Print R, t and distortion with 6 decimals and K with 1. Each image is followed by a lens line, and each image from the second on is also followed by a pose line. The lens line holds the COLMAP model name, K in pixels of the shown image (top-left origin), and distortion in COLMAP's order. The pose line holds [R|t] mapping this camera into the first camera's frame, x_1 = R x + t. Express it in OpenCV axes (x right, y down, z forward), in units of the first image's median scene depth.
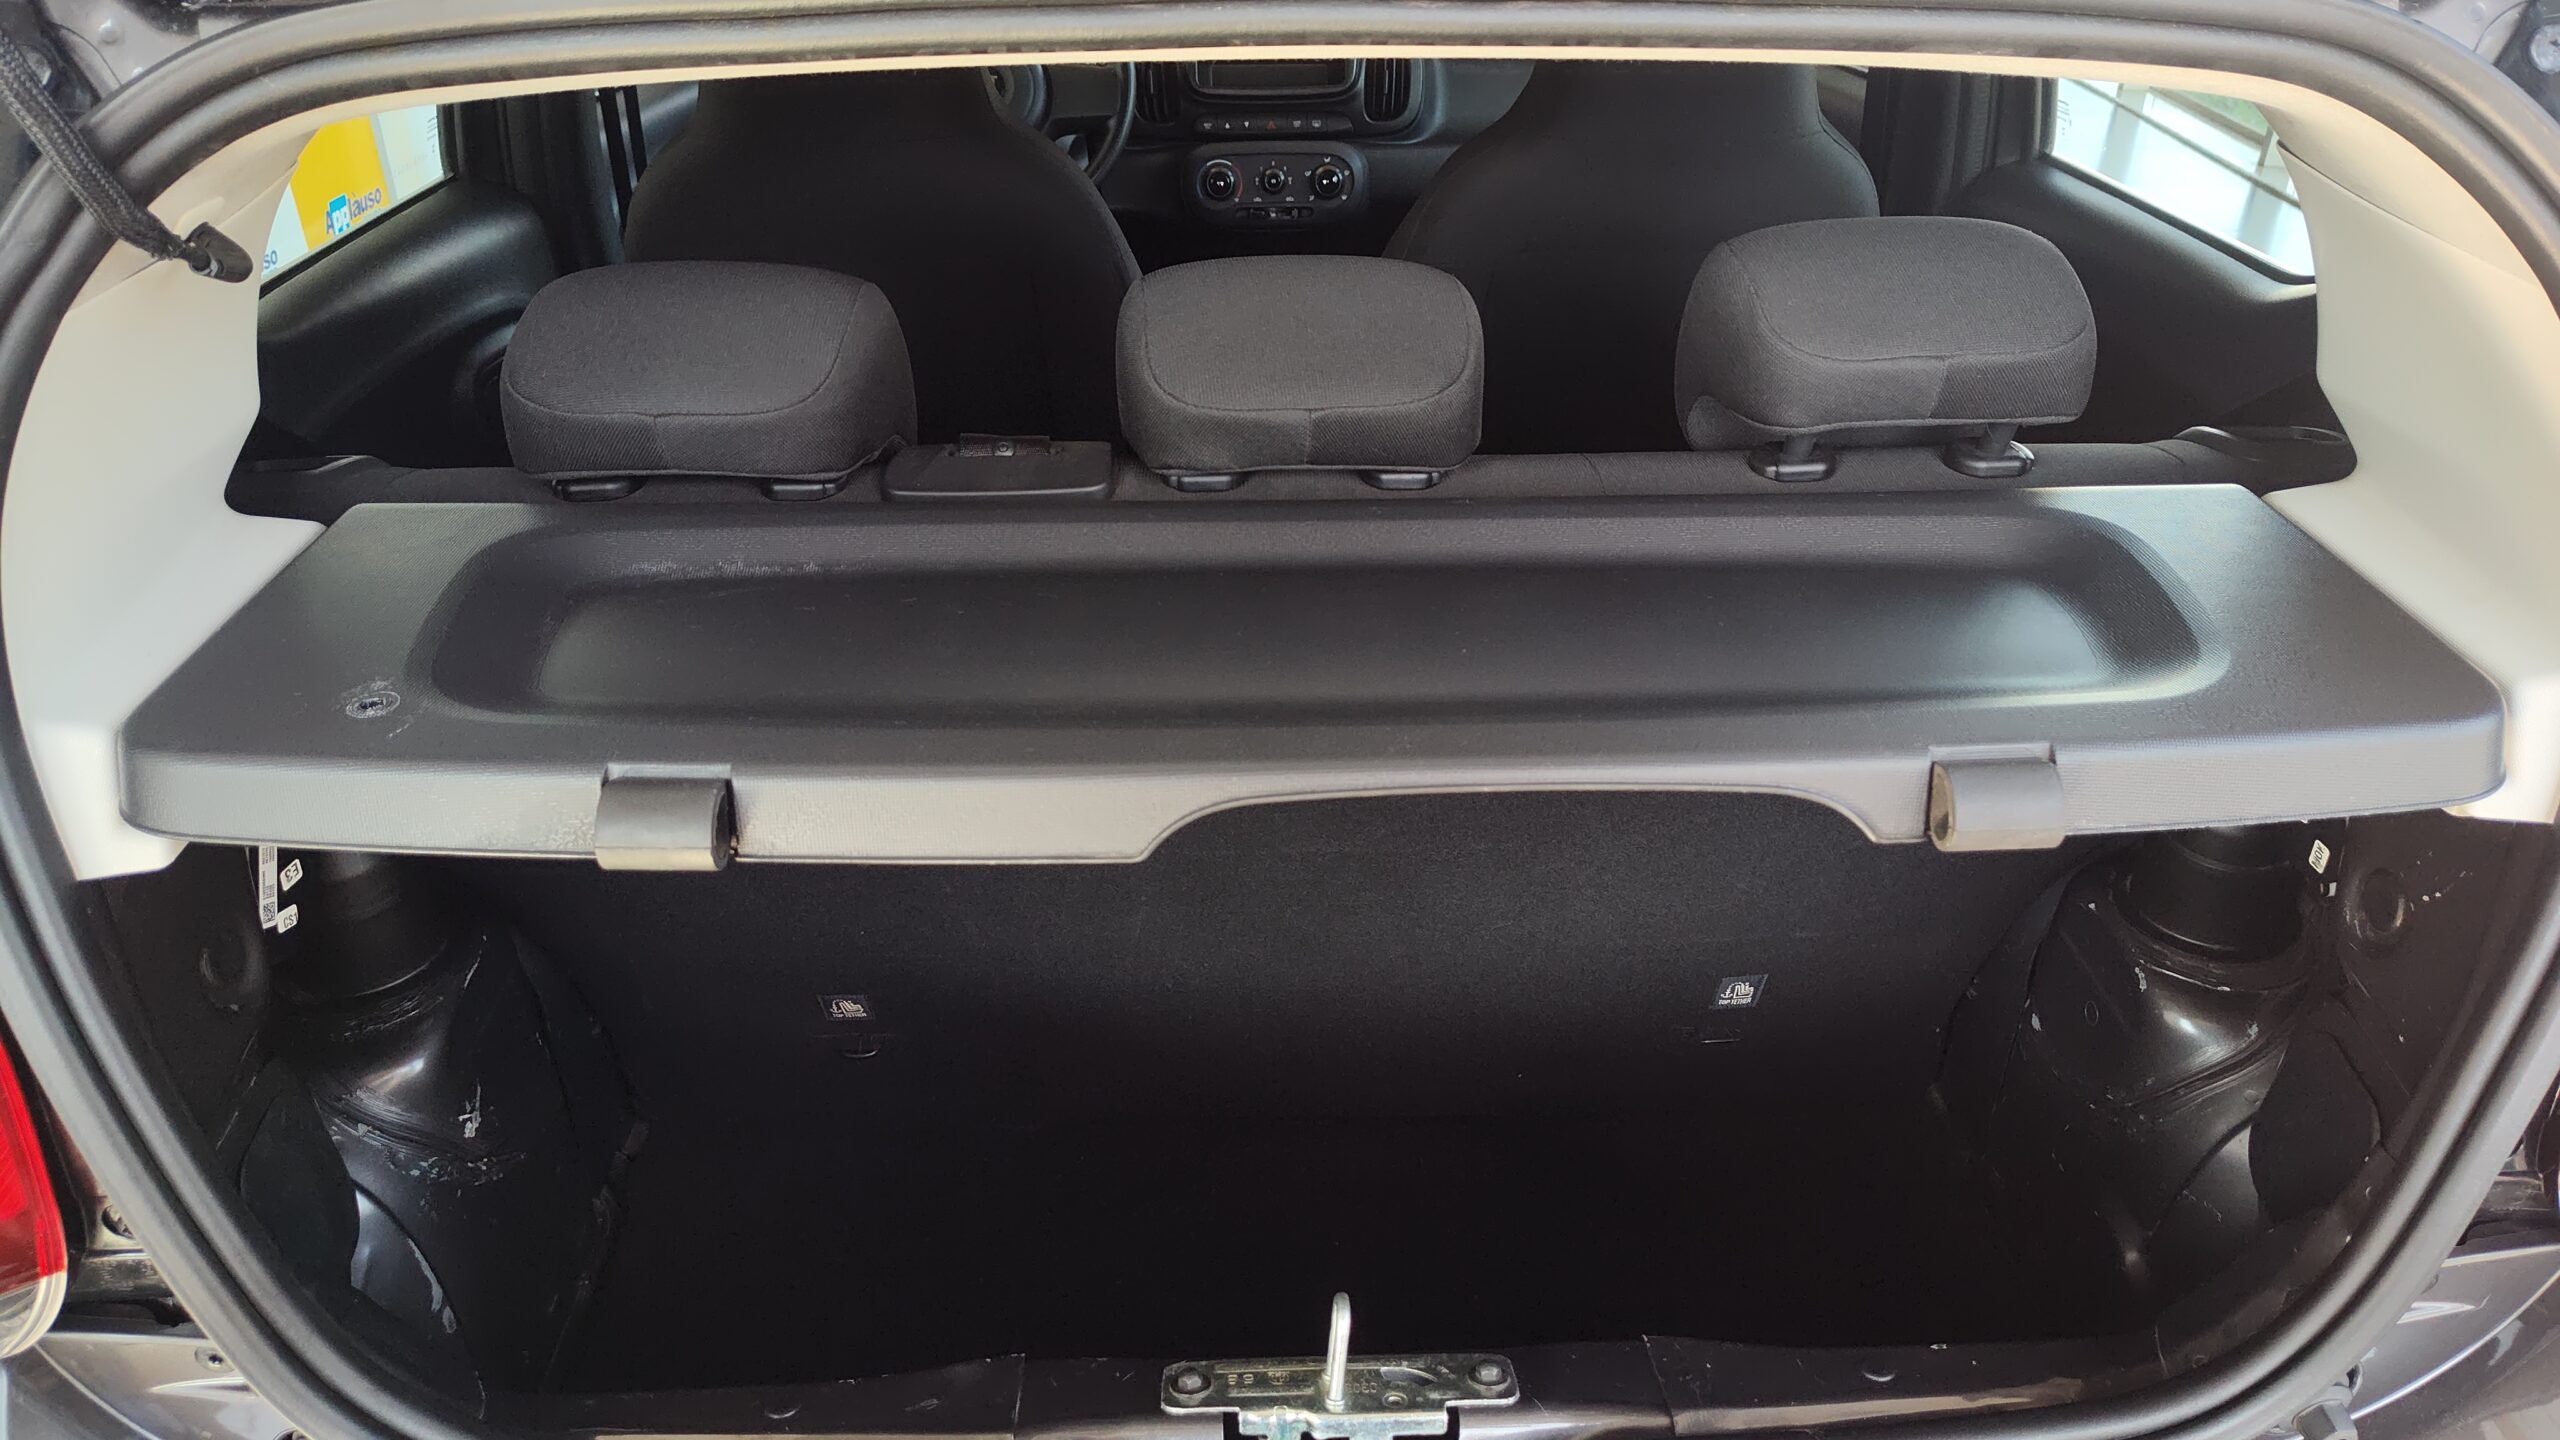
lens RADIAL K [[1762.3, 0, 1280.0], [0, 1762.3, 720.0], [0, 0, 1]] dist [0.045201, -0.077685]
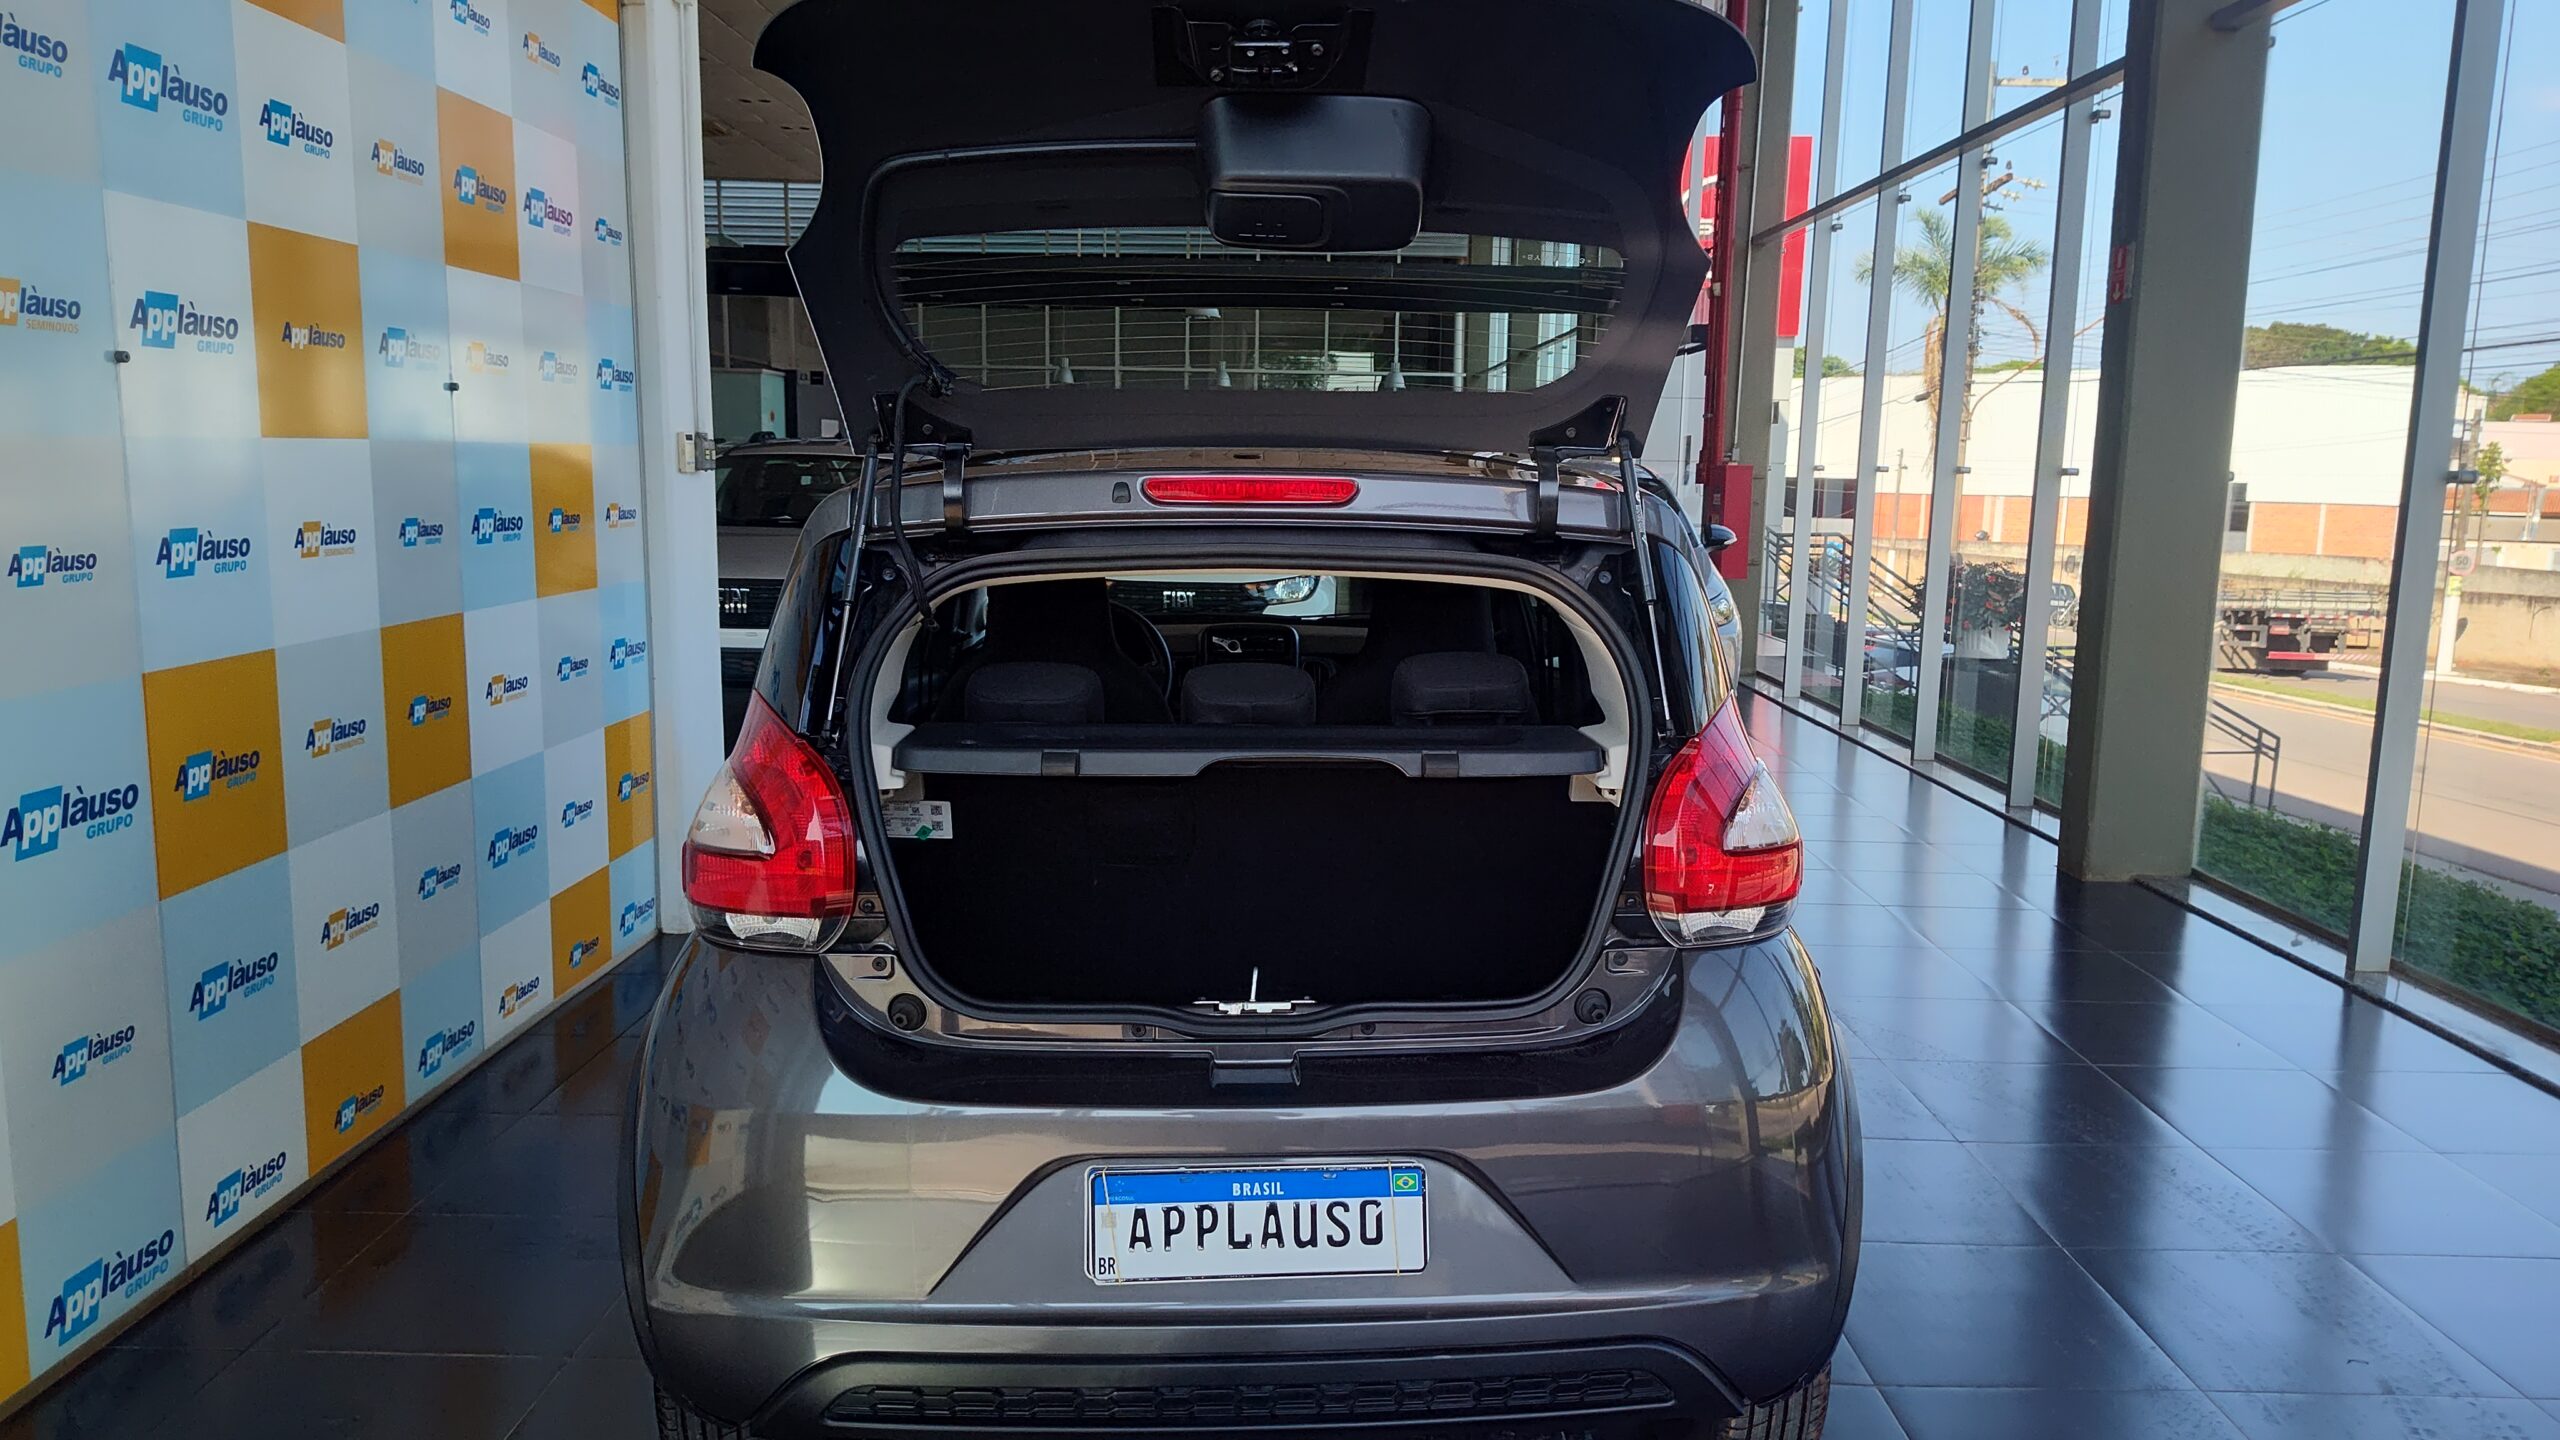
lens RADIAL K [[1735.0, 0, 1280.0], [0, 1735.0, 720.0], [0, 0, 1]] dist [0.005602, 0.000549]
pose [[0.999988, 0.004809, 0.000424, 0.009065], [-0.004276, 0.922977, -0.384833, 0.132935], [-0.002243, 0.384826, 0.922986, -0.227066]]
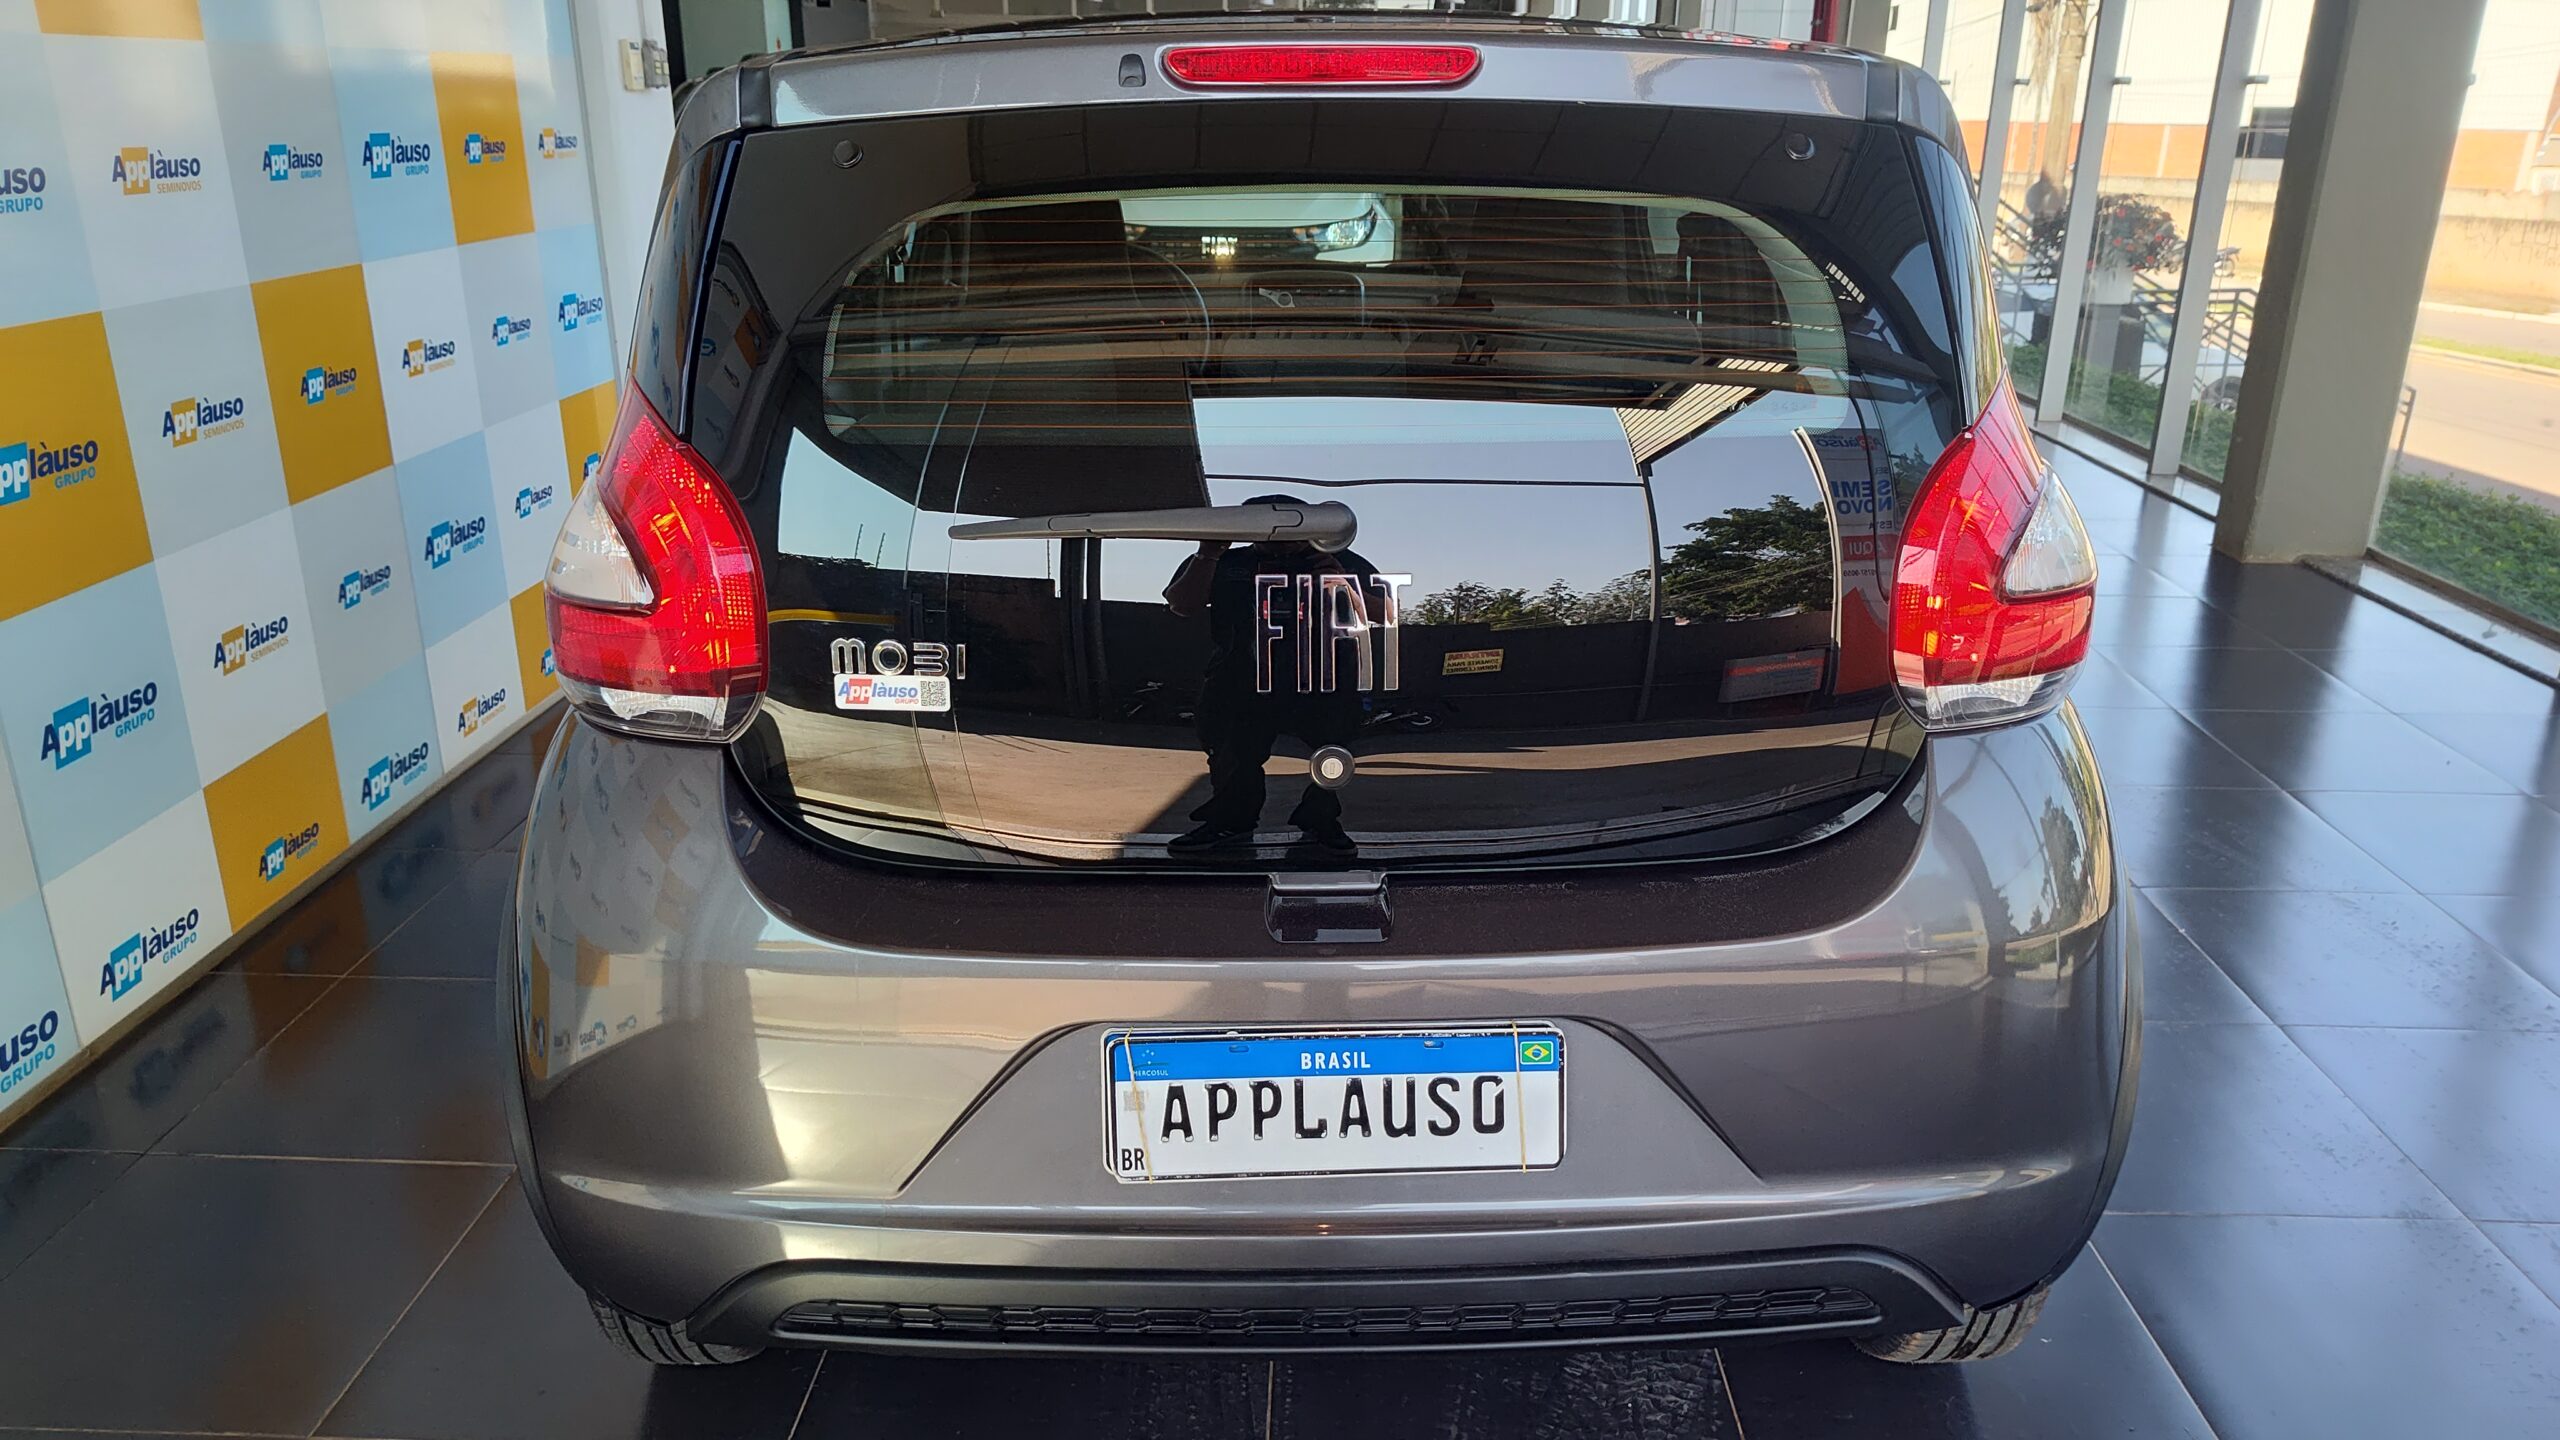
lens RADIAL K [[1734.8, 0, 1280.0], [0, 1734.8, 720.0], [0, 0, 1]] dist [0.023723, -0.036048]
pose [[0.999645, 0.004027, -0.026343, 0.003461], [-0.009135, 0.980399, -0.196808, 0.085543], [0.025034, 0.196979, 0.980088, -0.128116]]
